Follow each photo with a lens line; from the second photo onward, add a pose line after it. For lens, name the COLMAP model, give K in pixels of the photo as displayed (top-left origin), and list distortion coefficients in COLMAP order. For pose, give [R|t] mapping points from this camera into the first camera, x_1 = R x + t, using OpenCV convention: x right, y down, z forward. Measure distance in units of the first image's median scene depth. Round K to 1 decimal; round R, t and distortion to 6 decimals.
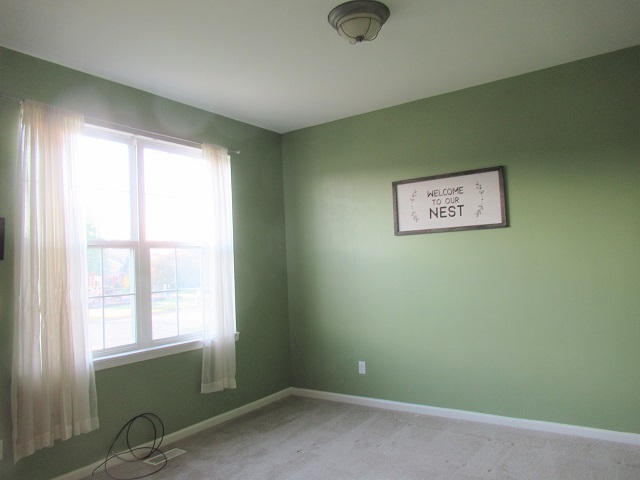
lens RADIAL K [[480.5, 0, 315.3], [0, 480.5, 238.5], [0, 0, 1]] dist [0.002664, -0.012214]
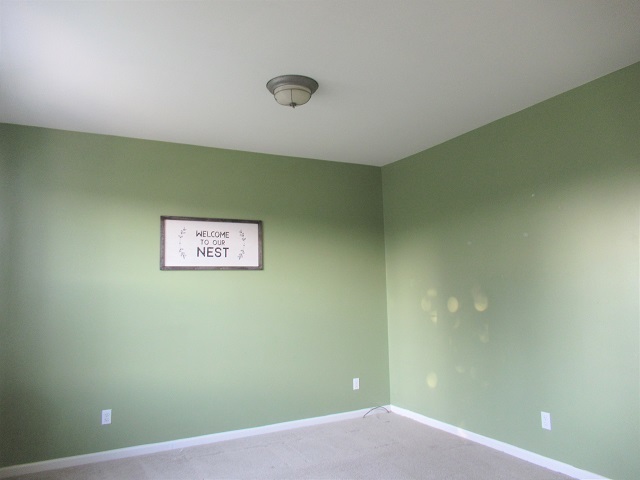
lens RADIAL K [[480.5, 0, 314.4], [0, 480.5, 242.3], [0, 0, 1]] dist [0.002664, -0.012214]
pose [[0.459717, 0.109037, 0.881346, -0.594472], [-0.052752, 0.994034, -0.095463, 0.015265], [-0.886497, -0.002607, 0.462726, 0.281630]]
